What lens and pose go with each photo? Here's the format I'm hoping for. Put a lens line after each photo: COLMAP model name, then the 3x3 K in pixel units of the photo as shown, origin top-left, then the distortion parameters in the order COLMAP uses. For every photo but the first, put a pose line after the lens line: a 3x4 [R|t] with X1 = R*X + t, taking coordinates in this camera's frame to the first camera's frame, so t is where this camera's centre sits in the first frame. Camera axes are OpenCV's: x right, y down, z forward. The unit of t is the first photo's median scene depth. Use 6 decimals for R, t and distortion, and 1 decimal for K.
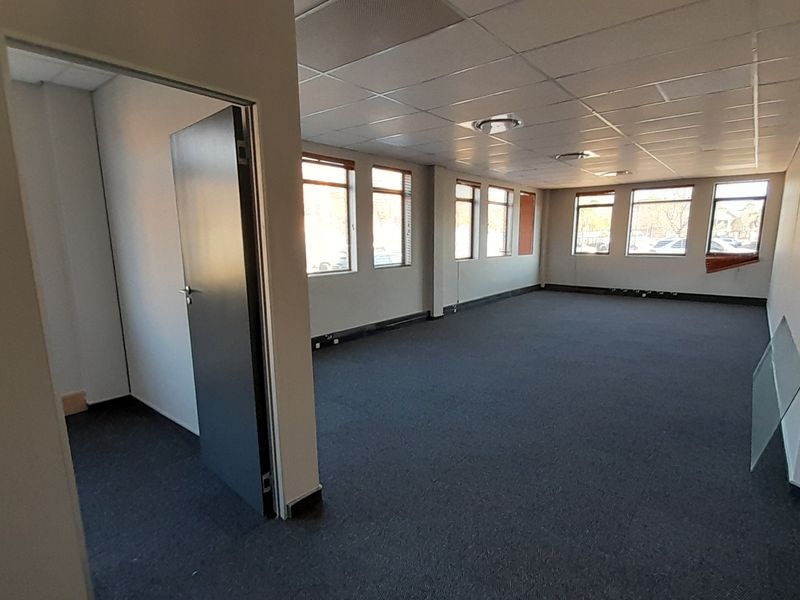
lens RADIAL K [[425.9, 0, 409.3], [0, 425.9, 317.6], [0, 0, 1]] dist [0.003265, -0.001156]
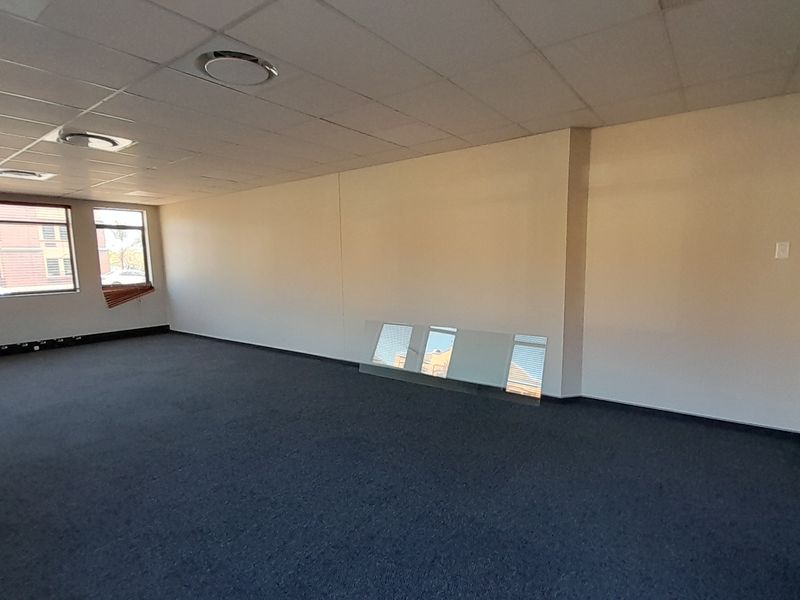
lens RADIAL K [[423.4, 0, 401.6], [0, 423.4, 314.4], [0, 0, 1]] dist [0.024703, -0.017594]
pose [[-0.034410, -0.121894, 0.991946, -0.201790], [0.204895, 0.970591, 0.126377, -0.080434], [-0.978179, 0.207593, -0.008423, 0.425257]]
